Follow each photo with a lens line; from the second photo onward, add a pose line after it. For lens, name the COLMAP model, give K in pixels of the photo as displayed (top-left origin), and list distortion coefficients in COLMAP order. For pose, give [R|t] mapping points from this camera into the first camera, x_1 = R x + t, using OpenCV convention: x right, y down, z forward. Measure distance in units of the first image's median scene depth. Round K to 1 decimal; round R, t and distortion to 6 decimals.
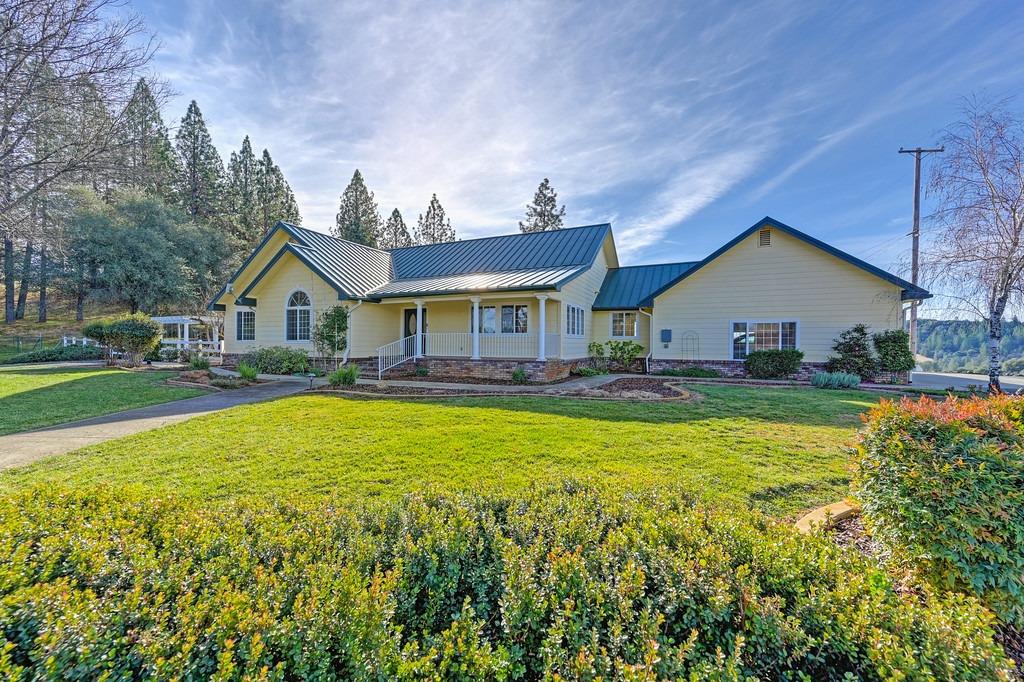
lens RADIAL K [[416.8, 0, 511.3], [0, 416.8, 342.3], [0, 0, 1]] dist [-0.007411, -0.000132]
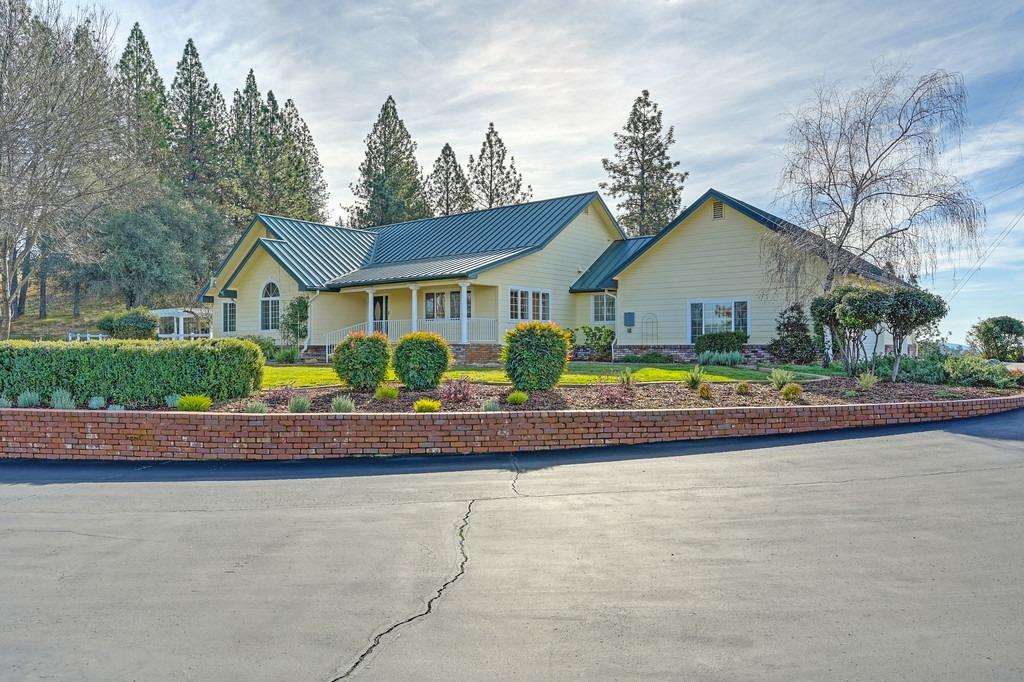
lens RADIAL K [[752.0, 0, 512.9], [0, 752.0, 340.5], [0, 0, 1]] dist [-0.019763, -0.003405]
pose [[0.967210, -0.010649, -0.253754, 0.308464], [0.009575, 0.999939, -0.005467, 0.021207], [0.253797, 0.002858, 0.967253, -0.370948]]
